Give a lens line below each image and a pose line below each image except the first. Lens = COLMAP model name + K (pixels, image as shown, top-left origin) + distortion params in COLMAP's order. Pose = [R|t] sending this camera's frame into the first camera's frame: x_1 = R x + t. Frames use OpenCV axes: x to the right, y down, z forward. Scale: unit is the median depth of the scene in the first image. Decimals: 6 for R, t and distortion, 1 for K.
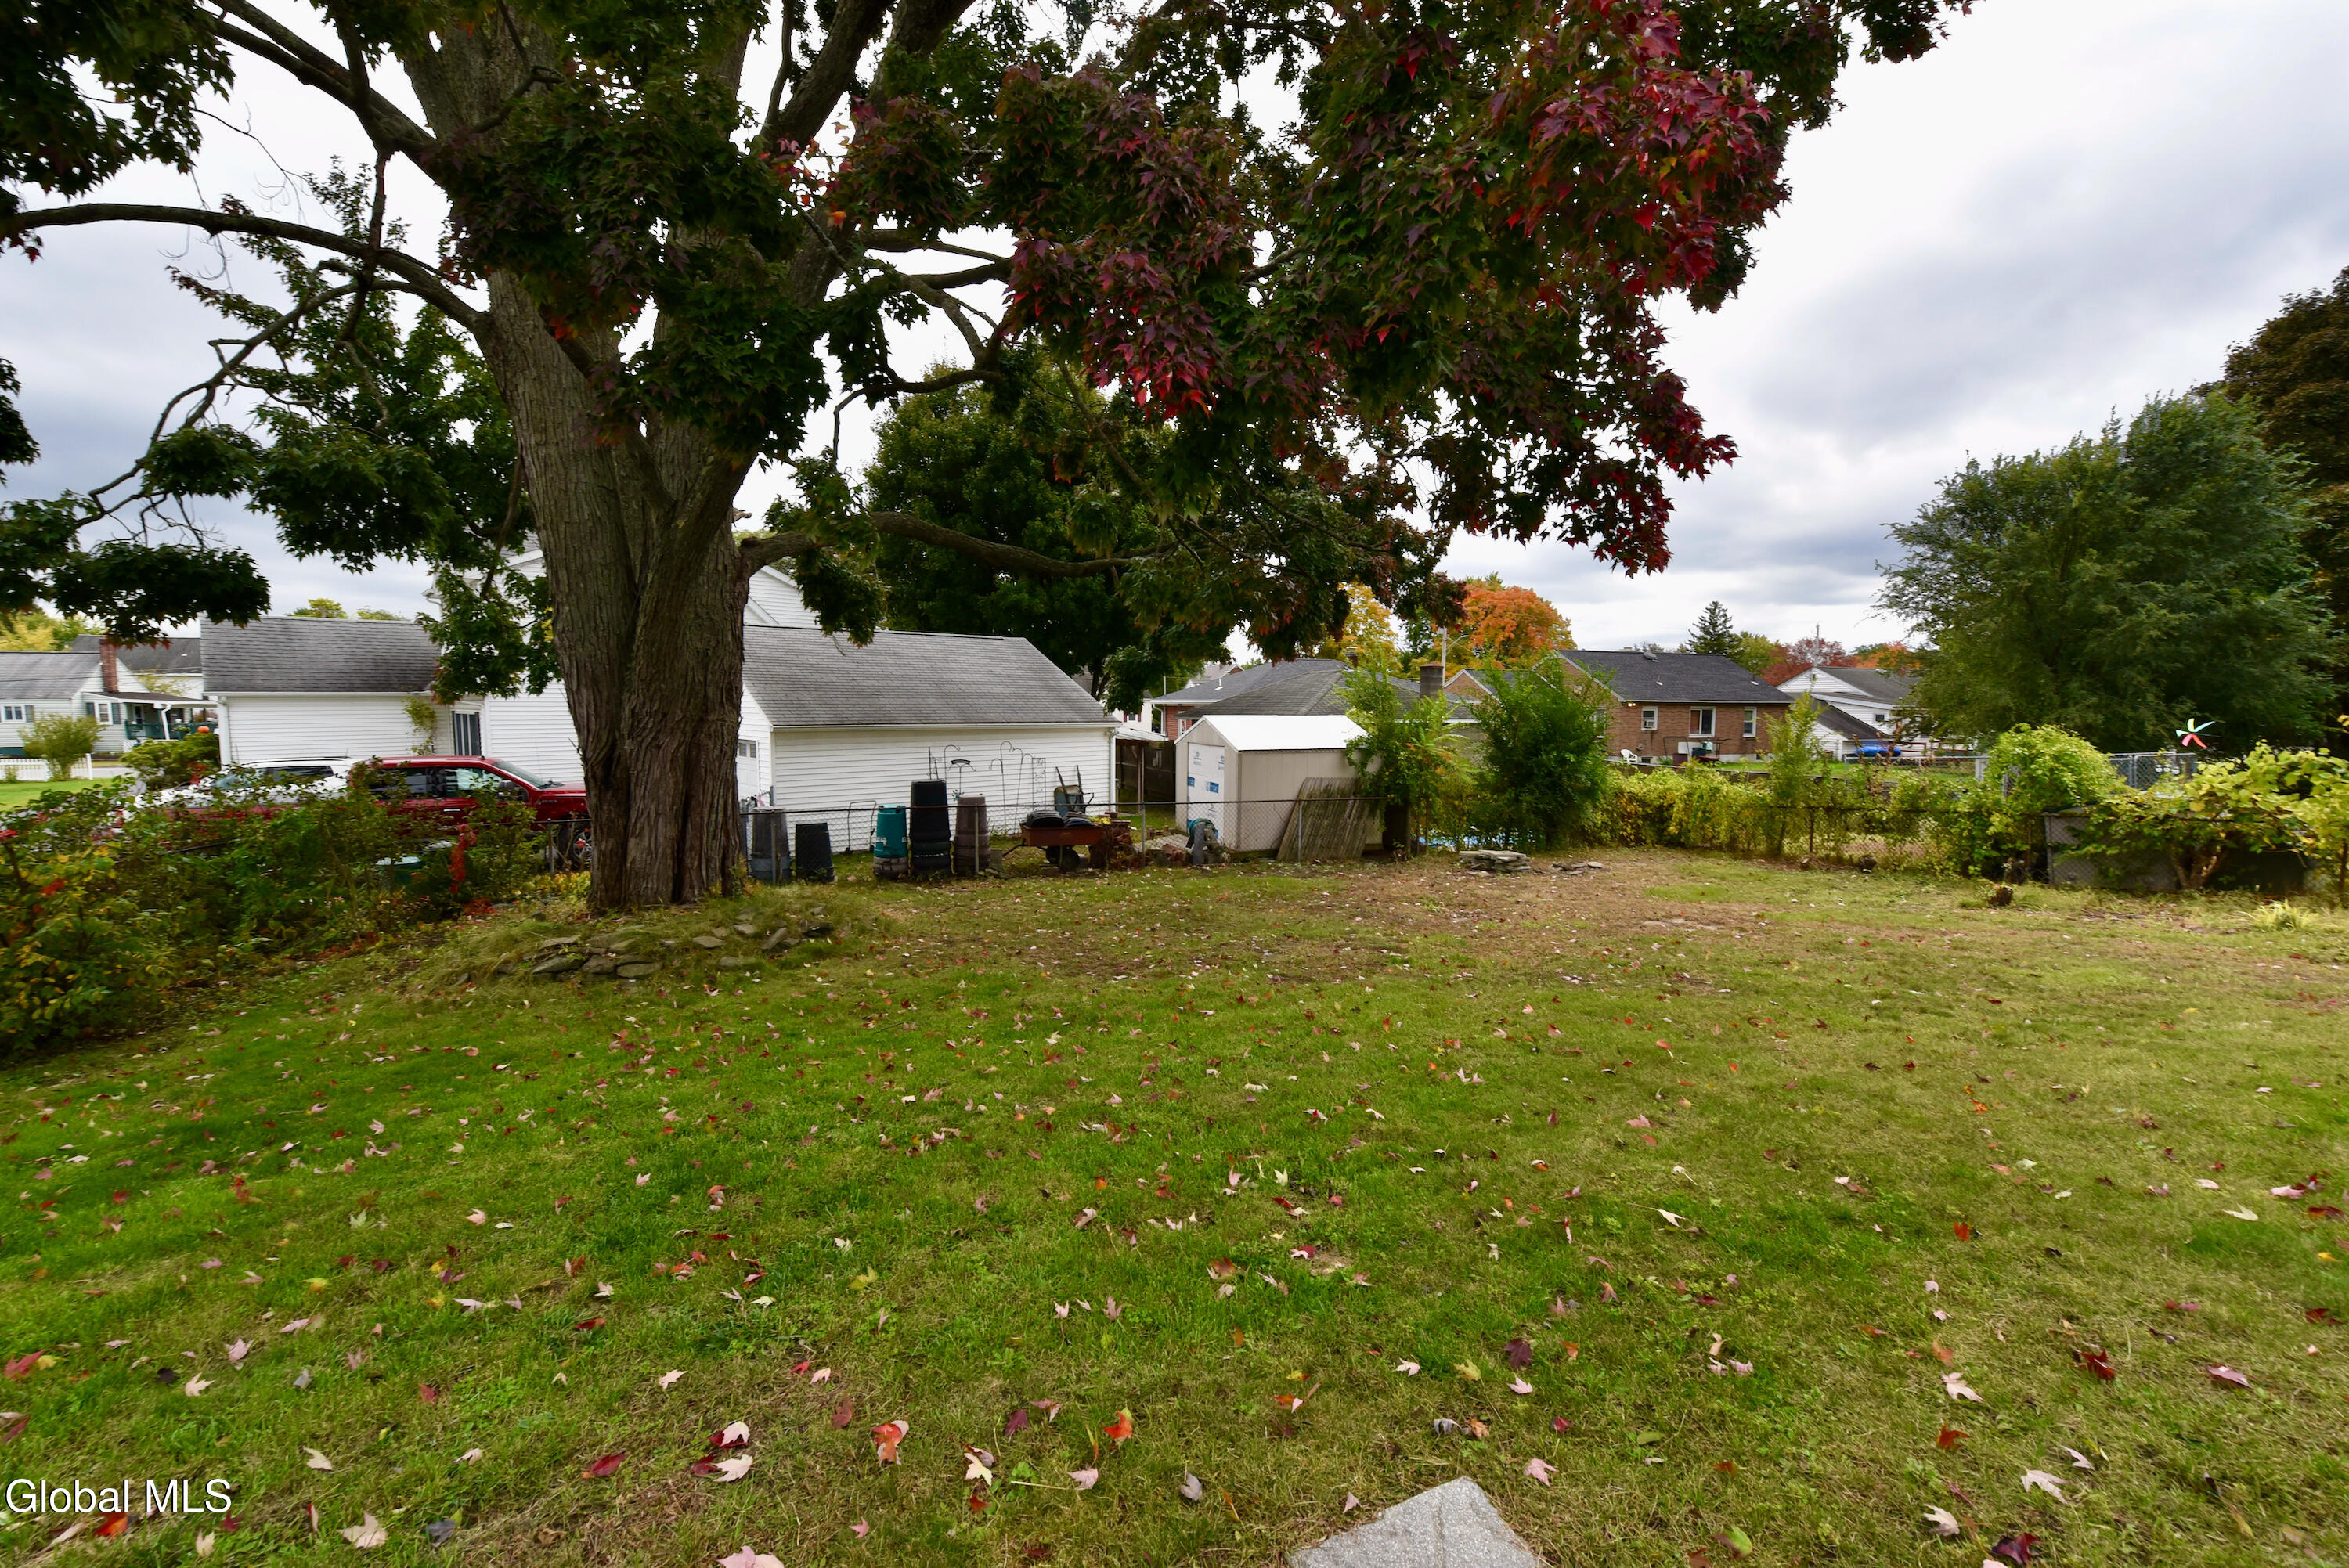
lens RADIAL K [[945.9, 0, 1177.3], [0, 945.9, 791.5], [0, 0, 1]] dist [-0.014546, -0.003444]
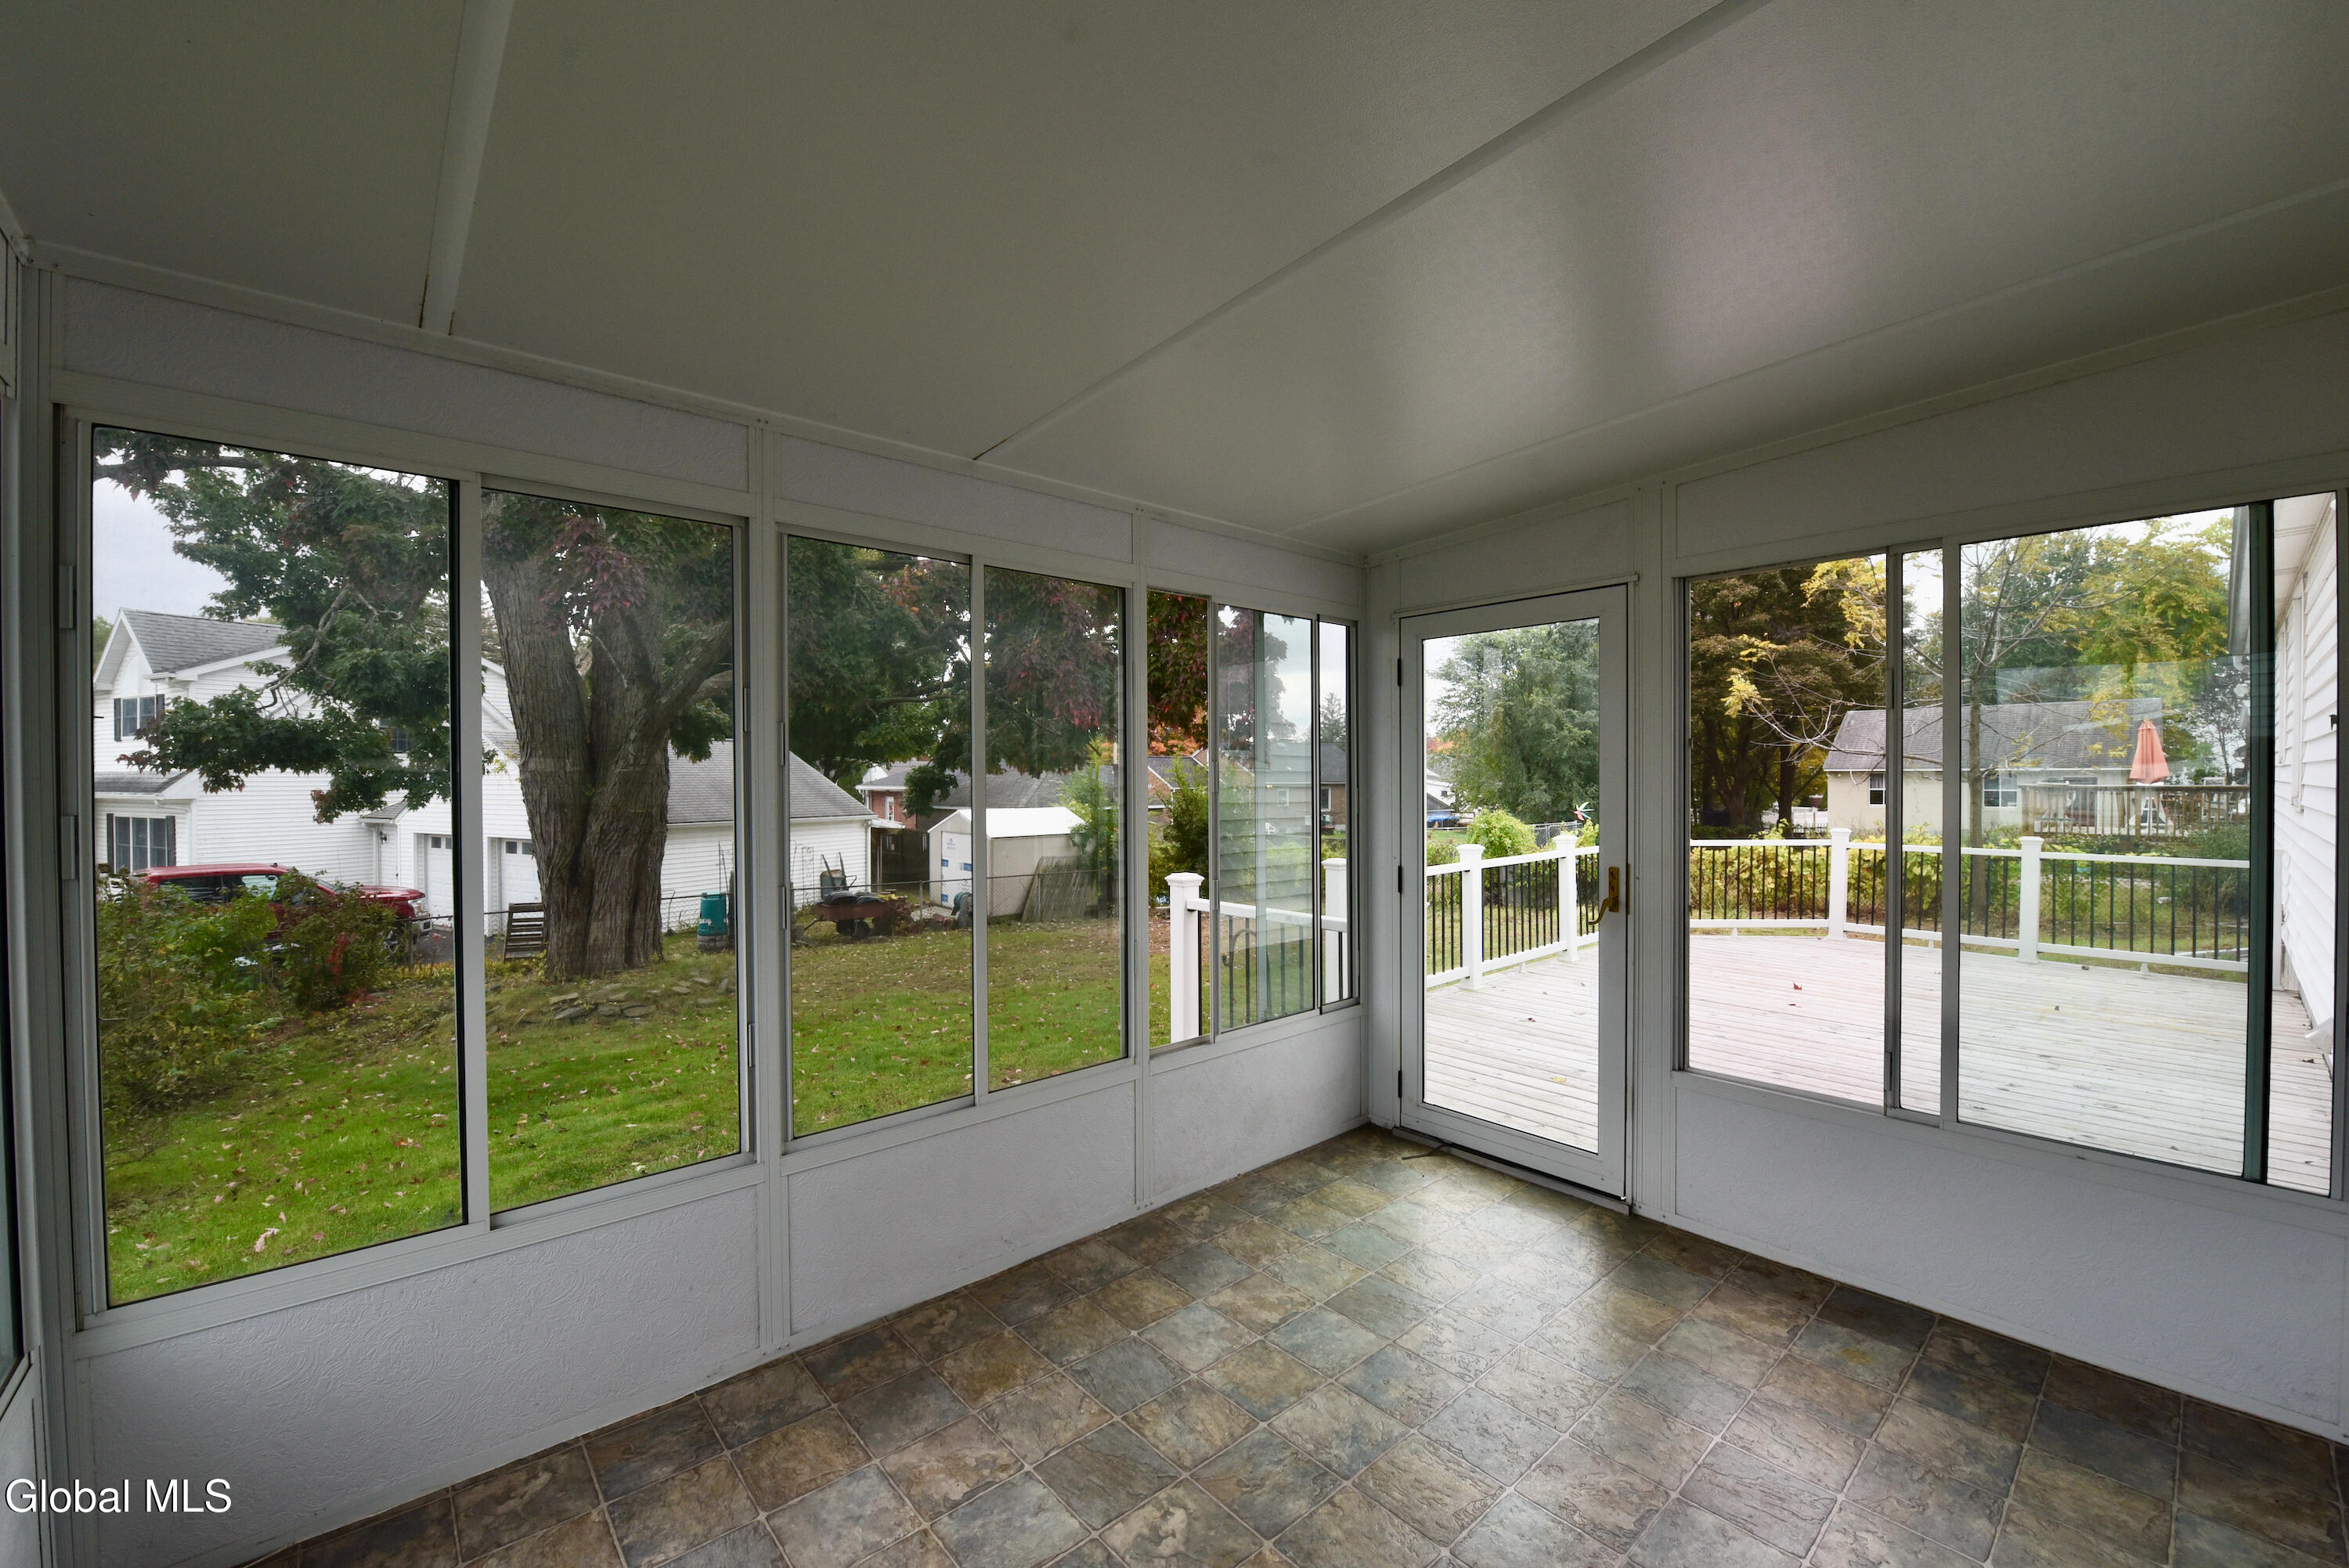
lens RADIAL K [[945.9, 0, 1186.8], [0, 945.9, 790.6], [0, 0, 1]] dist [-0.014546, -0.003444]
pose [[0.936639, -0.010738, 0.350131, -0.131040], [0.038016, 0.996742, -0.071130, -0.005177], [-0.348226, 0.079934, 0.933996, -0.294725]]
